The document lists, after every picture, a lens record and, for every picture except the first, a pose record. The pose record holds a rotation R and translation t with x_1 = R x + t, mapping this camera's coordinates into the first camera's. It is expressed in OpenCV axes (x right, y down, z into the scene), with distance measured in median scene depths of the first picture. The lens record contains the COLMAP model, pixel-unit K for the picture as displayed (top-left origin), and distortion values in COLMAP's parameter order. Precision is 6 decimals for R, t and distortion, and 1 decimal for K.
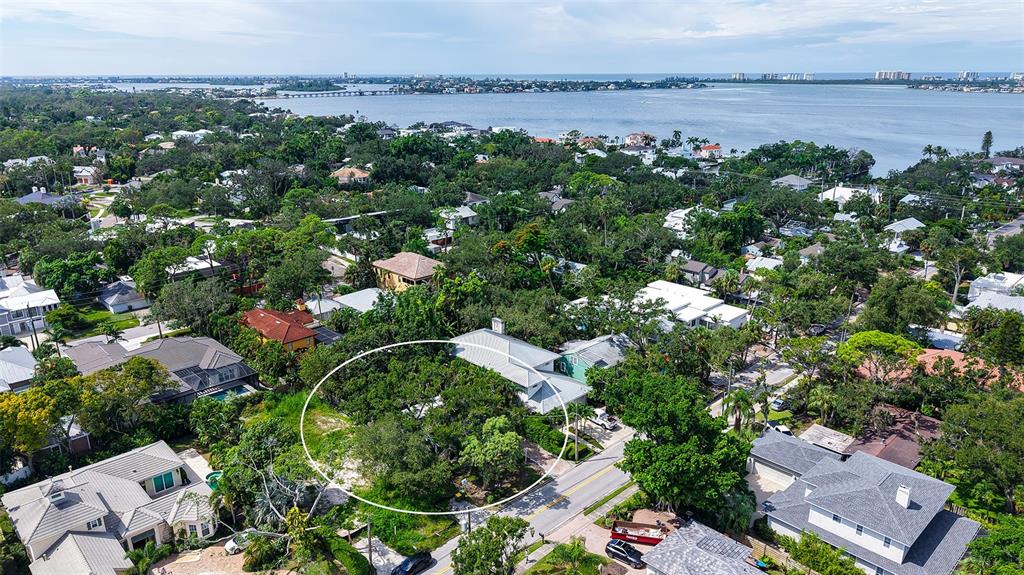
lens RADIAL K [[686.7, 0, 512.0], [0, 686.7, 287.5], [0, 0, 1]] dist [0.028263, -0.034563]
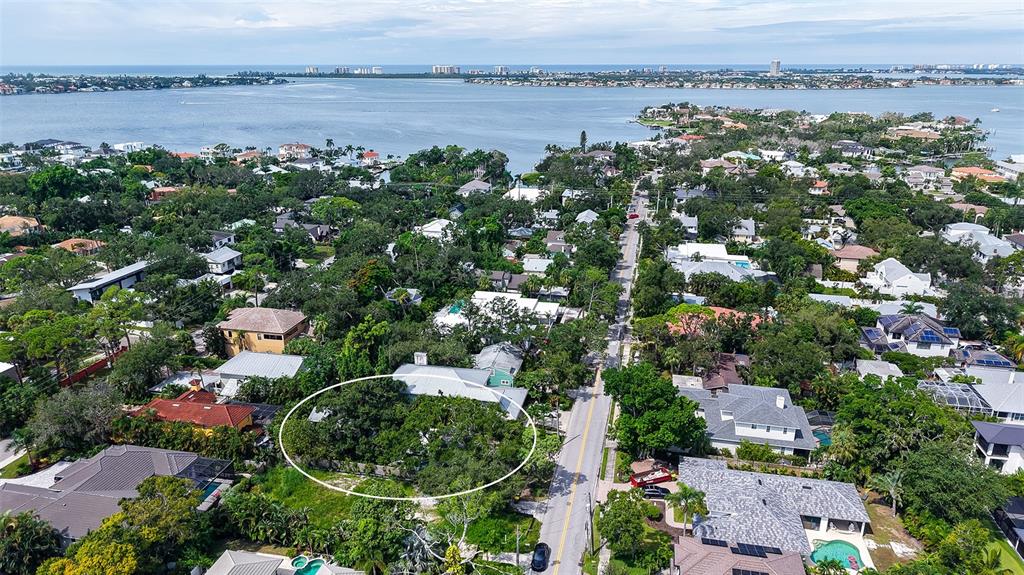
lens RADIAL K [[686.7, 0, 512.0], [0, 686.7, 287.5], [0, 0, 1]] dist [0.028263, -0.034563]
pose [[0.830211, -0.170204, 0.530829, -0.114696], [0.163801, 0.984694, 0.059548, -0.024791], [-0.532840, 0.037513, 0.845384, -0.009352]]
